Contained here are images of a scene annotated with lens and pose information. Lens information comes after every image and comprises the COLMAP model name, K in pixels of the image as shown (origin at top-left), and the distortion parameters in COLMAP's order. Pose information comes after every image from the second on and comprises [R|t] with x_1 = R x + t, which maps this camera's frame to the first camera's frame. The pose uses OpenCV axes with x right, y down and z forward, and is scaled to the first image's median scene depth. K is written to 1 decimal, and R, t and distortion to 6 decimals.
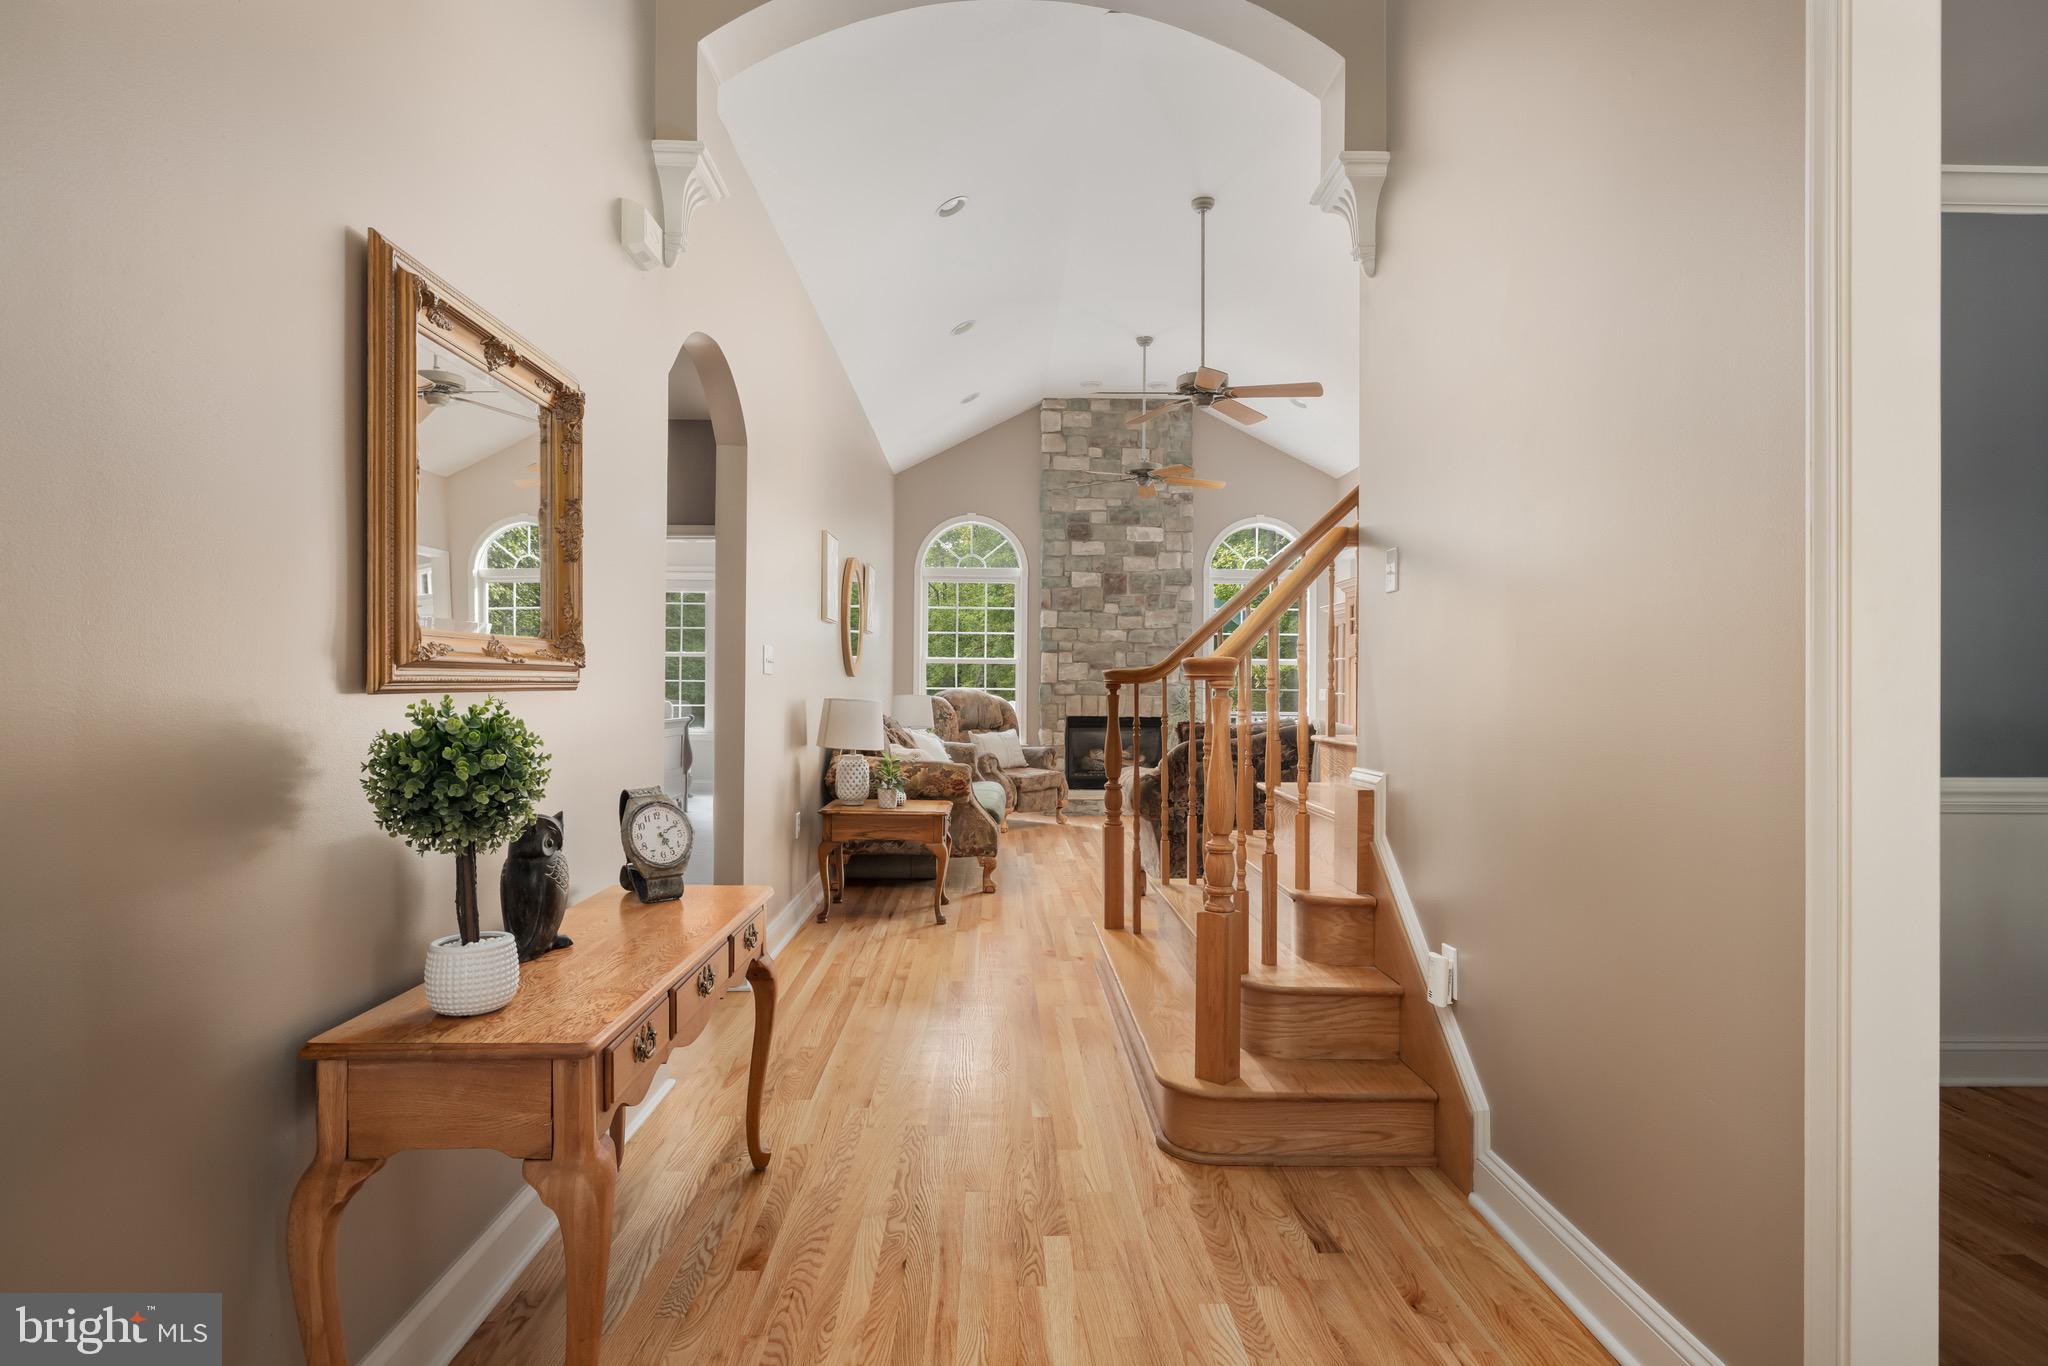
lens RADIAL K [[1106.9, 0, 982.0], [0, 1106.9, 689.1], [0, 0, 1]] dist [0.010596, 0.000671]
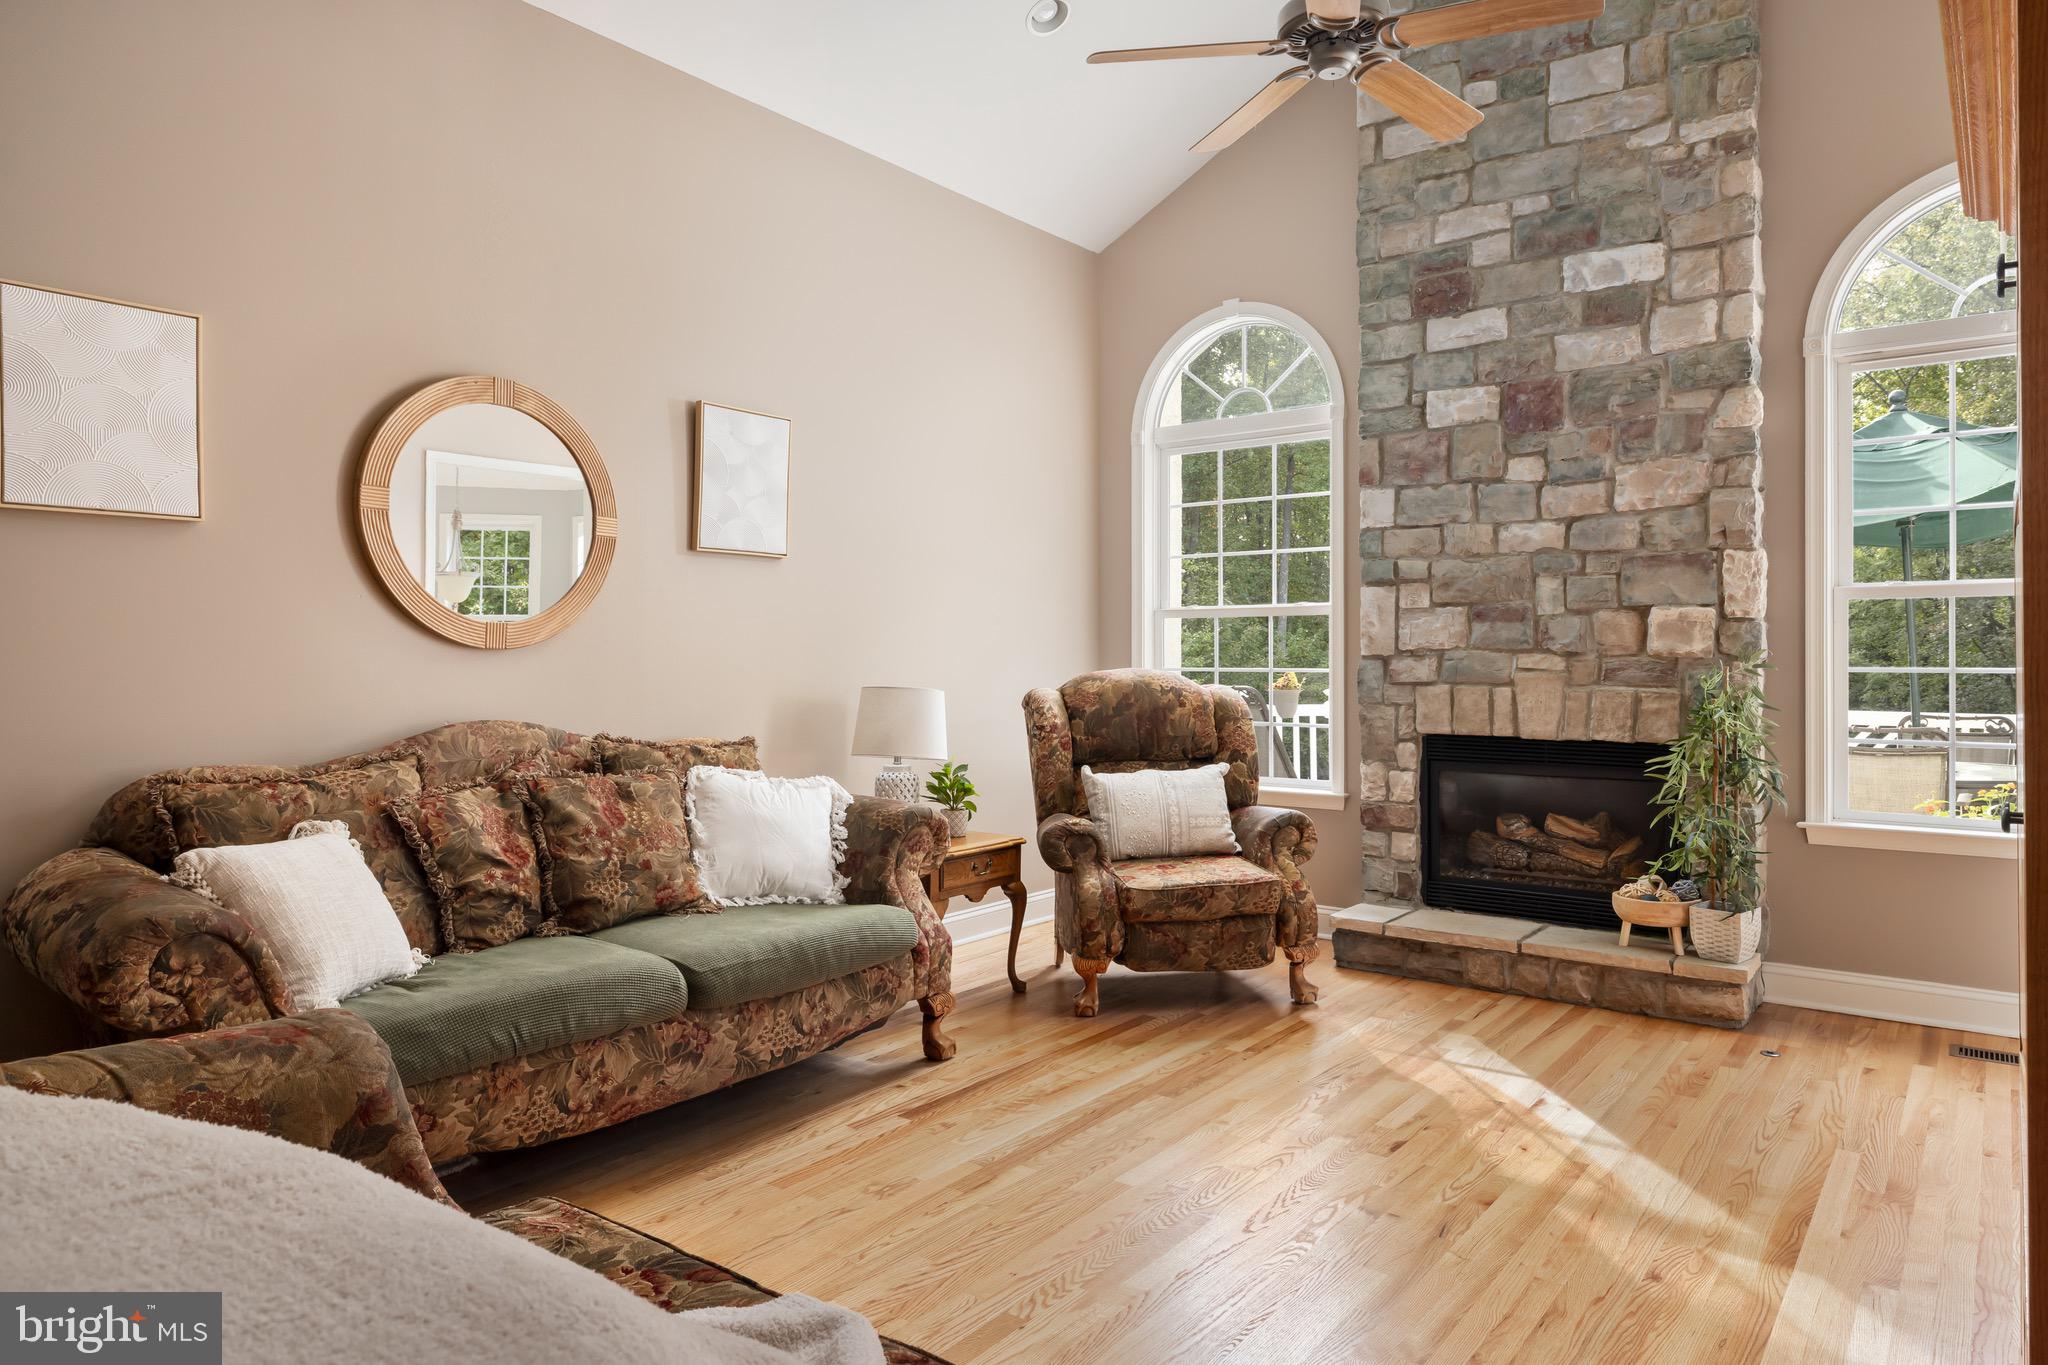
lens RADIAL K [[1255.6, 0, 1018.2], [0, 1255.6, 664.9], [0, 0, 1]] dist [0.000103, 0.000833]
pose [[0.791716, -0.005616, -0.610864, 0.249358], [0.005772, 0.999982, -0.001713, -0.002244], [0.610863, -0.002170, 0.791734, 0.526990]]
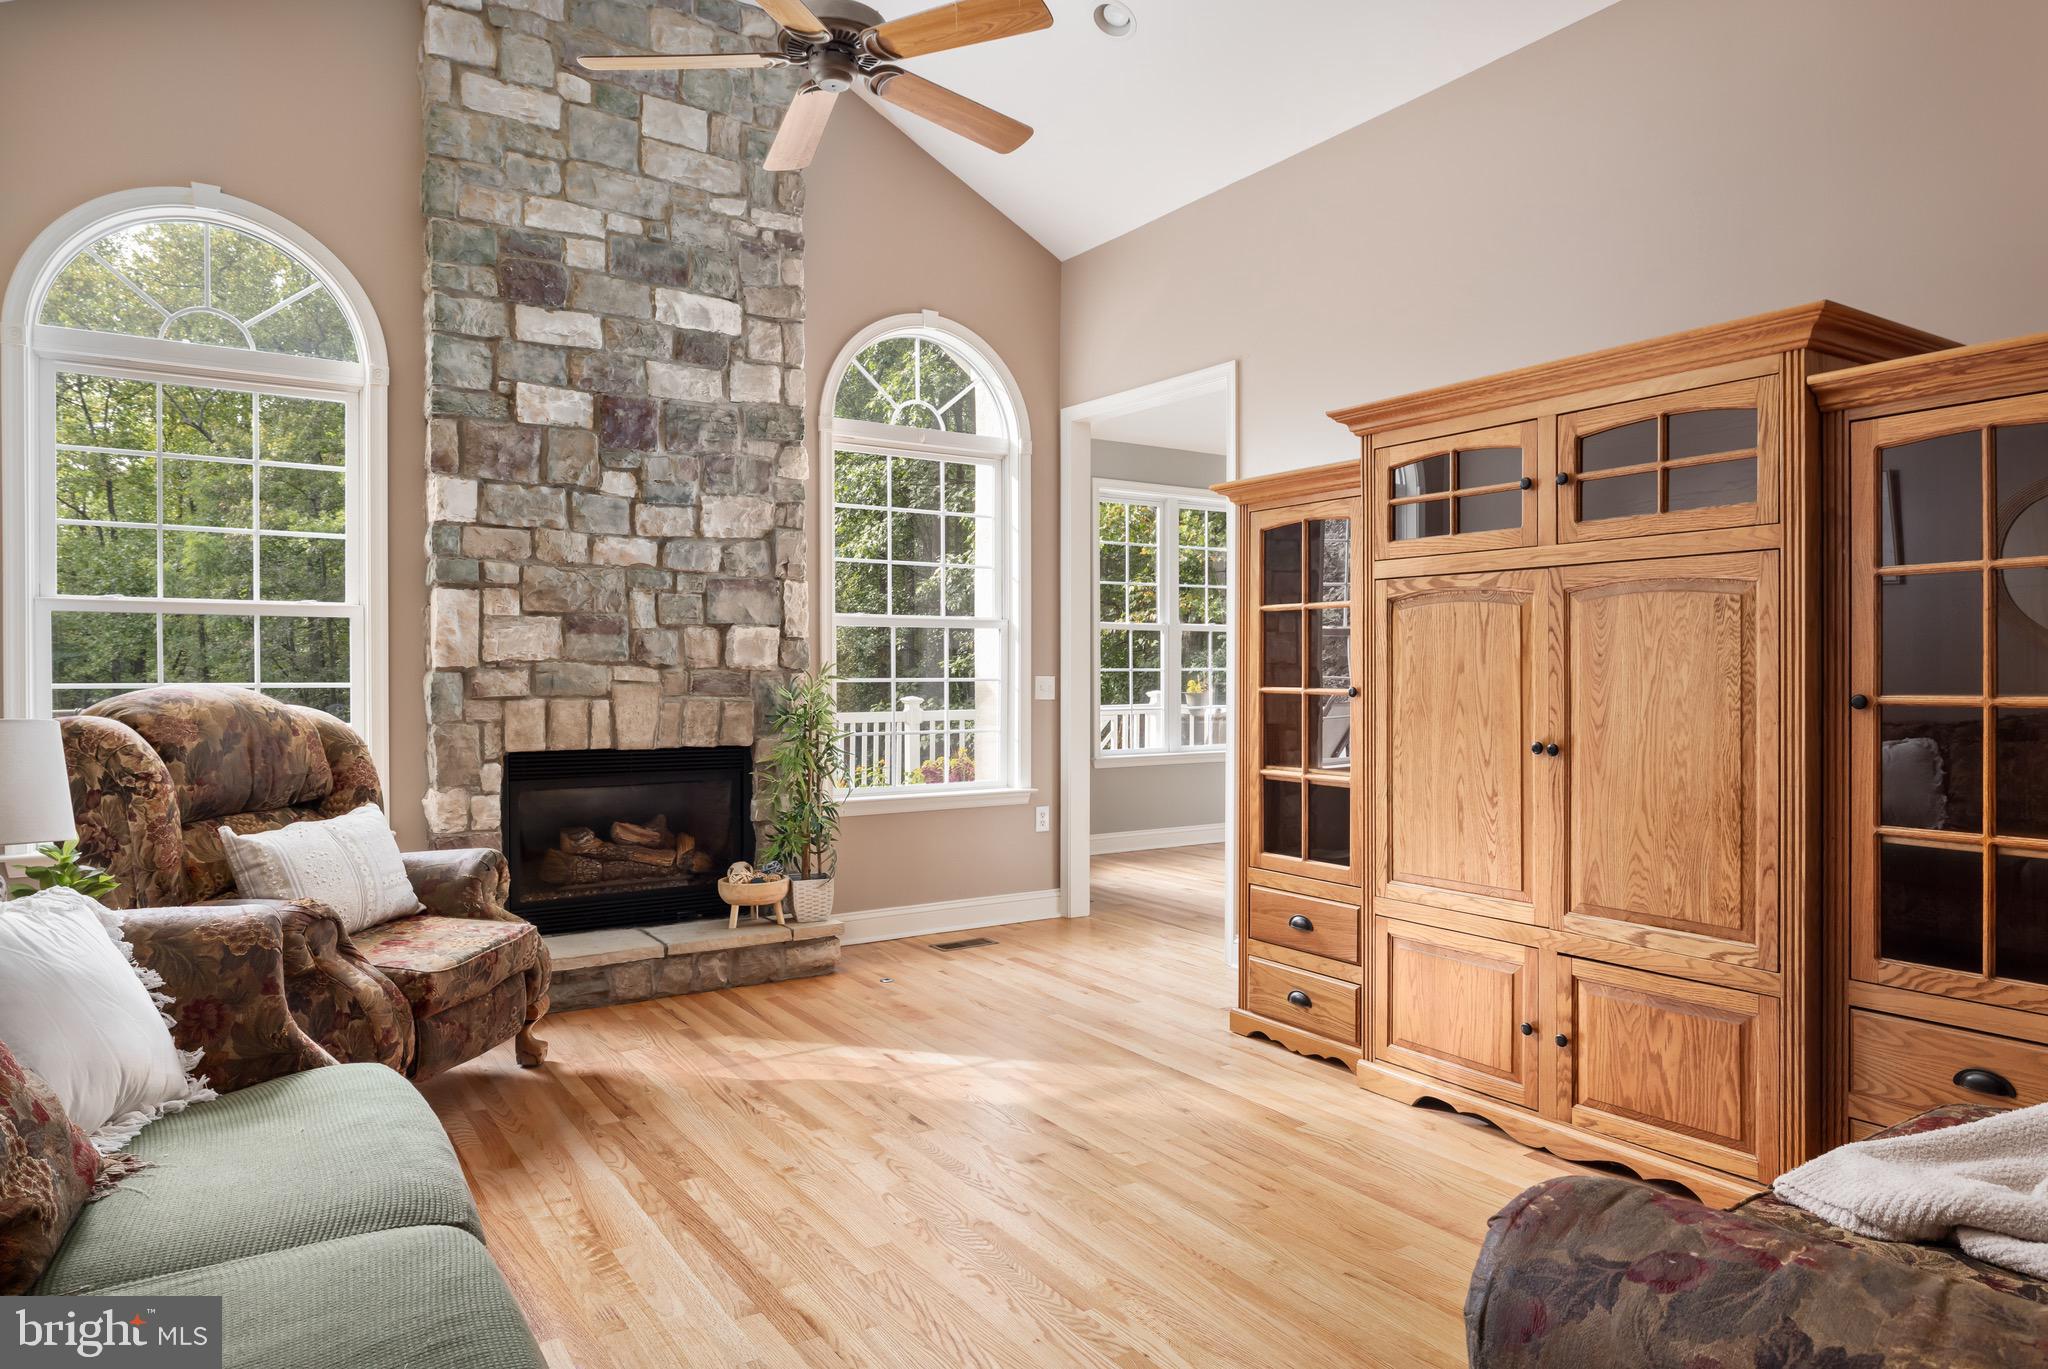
lens RADIAL K [[1255.6, 0, 1007.8], [0, 1255.6, 687.6], [0, 0, 1]] dist [0.000103, 0.000833]
pose [[0.835091, -0.014417, 0.549923, -0.018843], [0.007624, 0.999864, 0.014636, -0.003851], [-0.550059, -0.008029, 0.835087, 0.536129]]
